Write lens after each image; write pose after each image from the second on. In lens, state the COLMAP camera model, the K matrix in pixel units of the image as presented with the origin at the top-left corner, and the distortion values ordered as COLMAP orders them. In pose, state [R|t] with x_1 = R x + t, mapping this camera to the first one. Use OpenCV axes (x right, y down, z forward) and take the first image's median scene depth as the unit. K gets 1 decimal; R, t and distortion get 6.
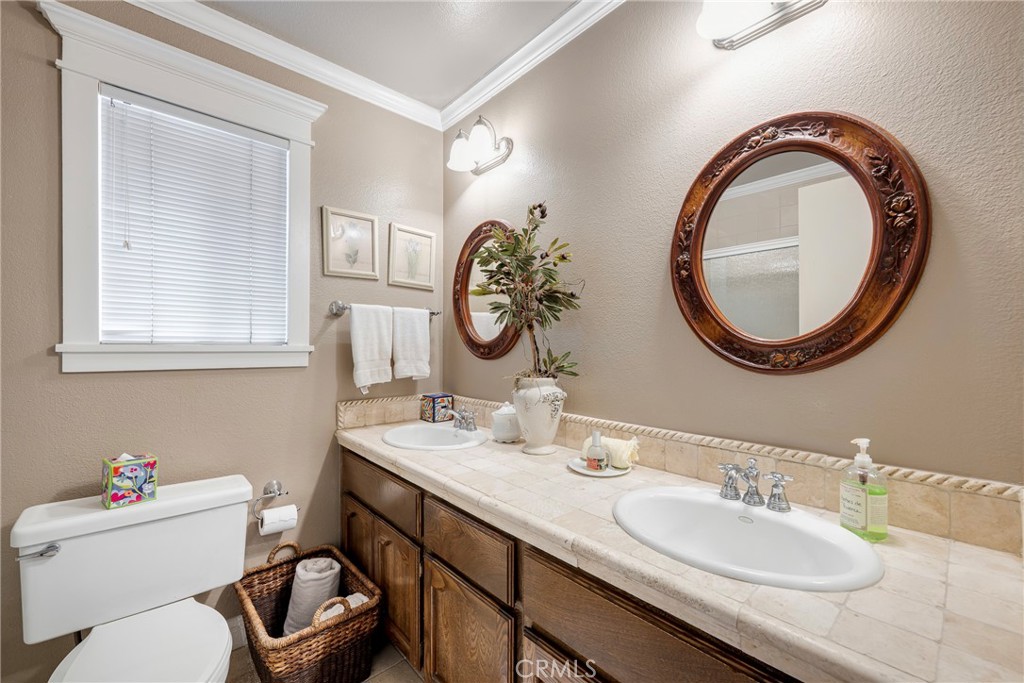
lens RADIAL K [[411.0, 0, 508.4], [0, 411.0, 346.2], [0, 0, 1]] dist [0.000301, 0.001130]
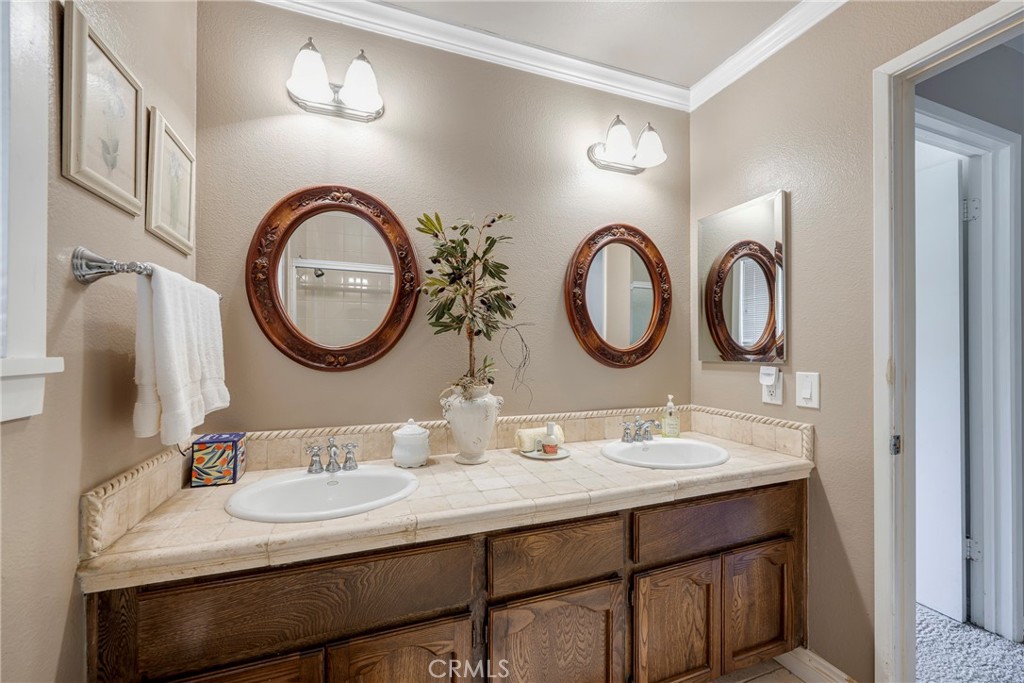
lens RADIAL K [[411.0, 0, 513.9], [0, 411.0, 344.3], [0, 0, 1]] dist [0.000301, 0.001130]
pose [[0.352919, 0.008213, 0.935618, -0.696921], [-0.000654, 0.999963, -0.008531, -0.010523], [-0.935654, 0.002399, 0.352912, 0.485503]]
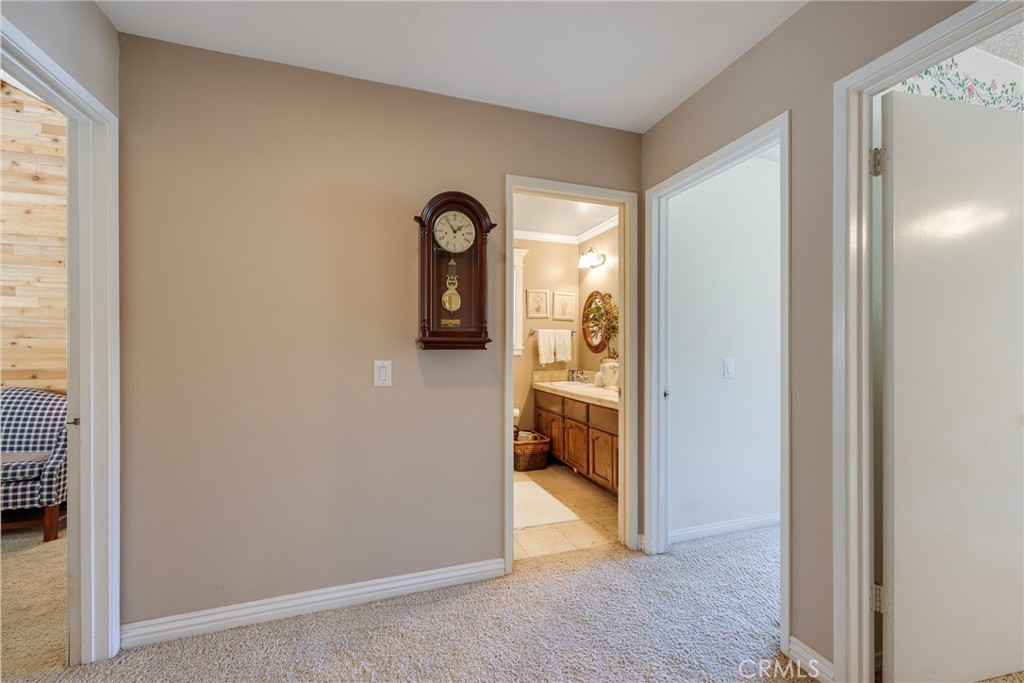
lens RADIAL K [[411.0, 0, 507.9], [0, 411.0, 346.4], [0, 0, 1]] dist [0.000301, 0.001130]
pose [[0.920527, -0.002629, -0.390671, 0.414914], [0.001372, 0.999993, -0.003495, 0.004227], [0.390678, 0.002681, 0.920524, -1.348580]]
